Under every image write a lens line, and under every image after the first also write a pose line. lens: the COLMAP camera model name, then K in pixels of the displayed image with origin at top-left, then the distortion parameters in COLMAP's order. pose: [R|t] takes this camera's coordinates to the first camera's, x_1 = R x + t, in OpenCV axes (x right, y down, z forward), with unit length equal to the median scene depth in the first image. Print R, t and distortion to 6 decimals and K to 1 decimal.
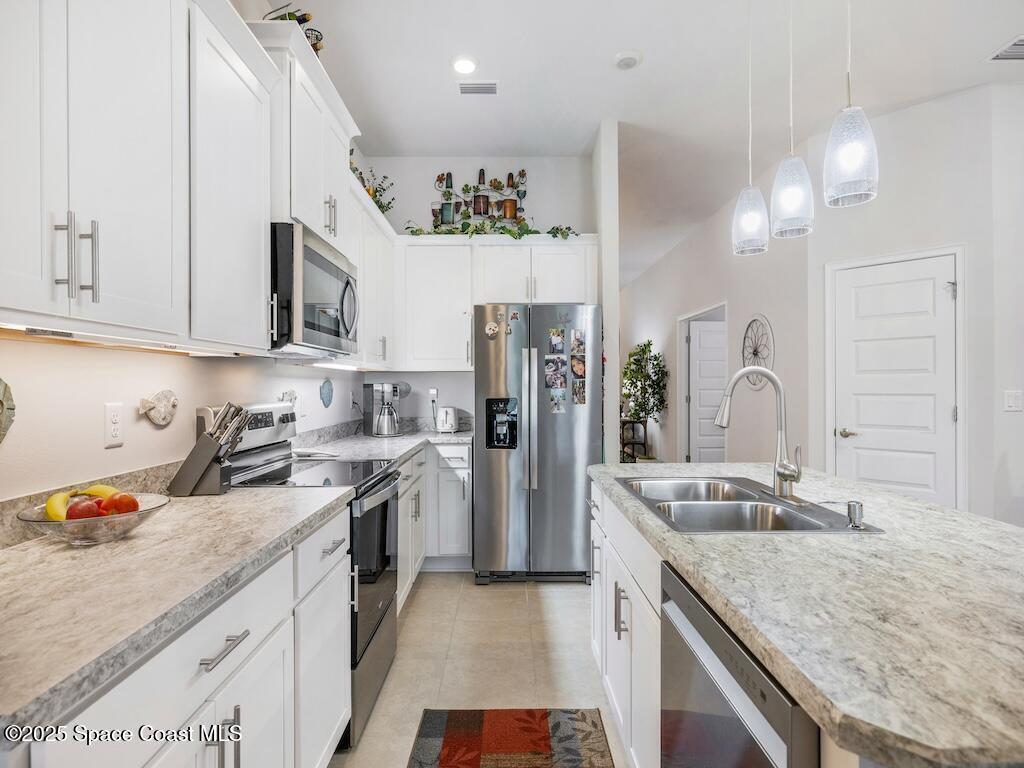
lens RADIAL K [[504.4, 0, 504.5], [0, 504.4, 389.0], [0, 0, 1]] dist [-0.005636, 0.003114]
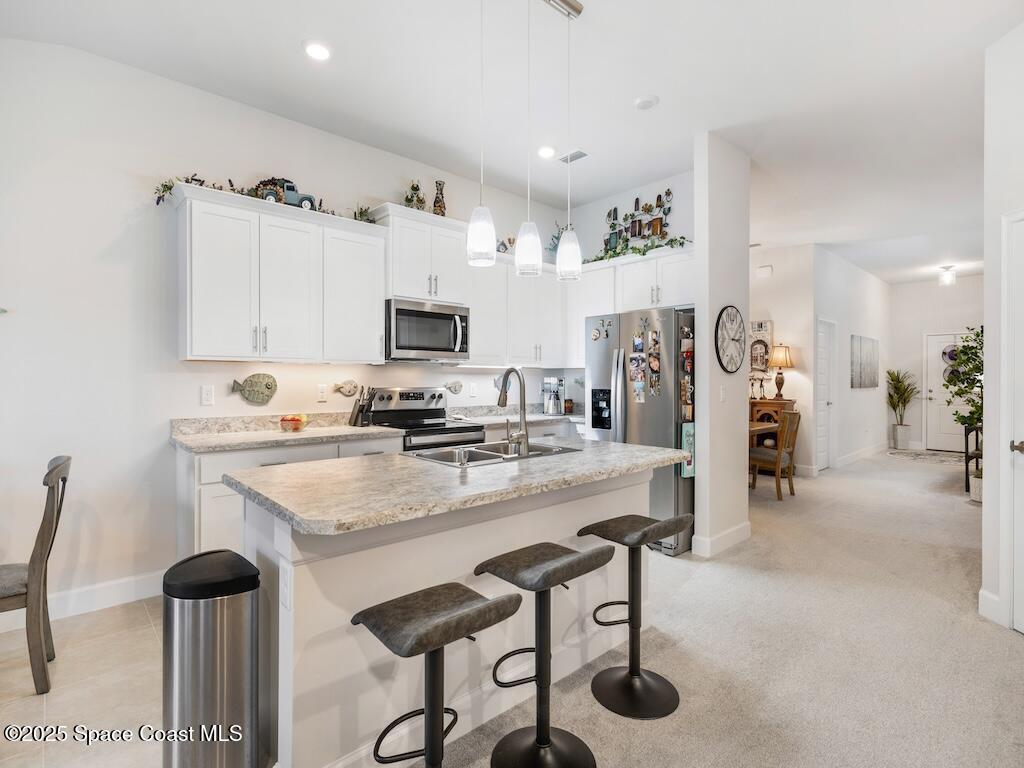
lens RADIAL K [[504.4, 0, 507.4], [0, 504.4, 381.9], [0, 0, 1]] dist [-0.005636, 0.003114]
pose [[0.674671, 0.004922, -0.738102, 0.633271], [-0.007390, 0.999973, -0.000087, 0.001951], [0.738081, 0.005513, 0.674689, -0.031460]]
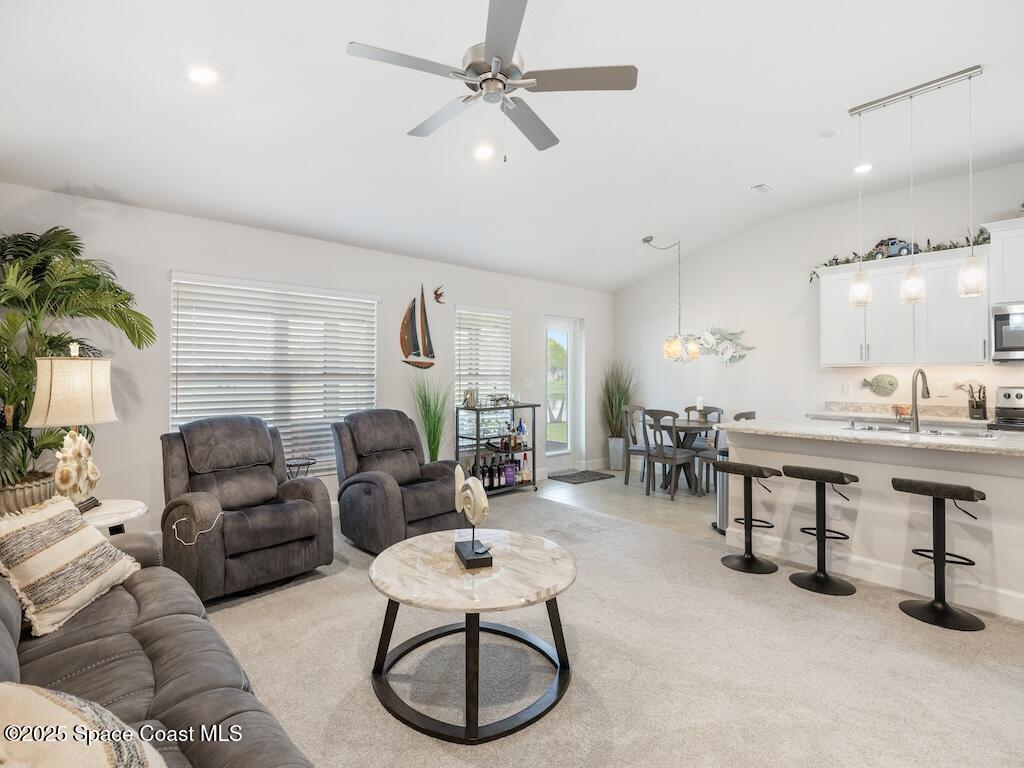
lens RADIAL K [[504.0, 0, 499.6], [0, 504.0, 370.9], [0, 0, 1]] dist [-0.005477, -0.003463]
pose [[-0.742512, -0.007786, -0.669788, 1.251803], [-0.006845, 0.999968, -0.004036, -0.005867], [0.669798, 0.001589, -0.742541, 0.519887]]
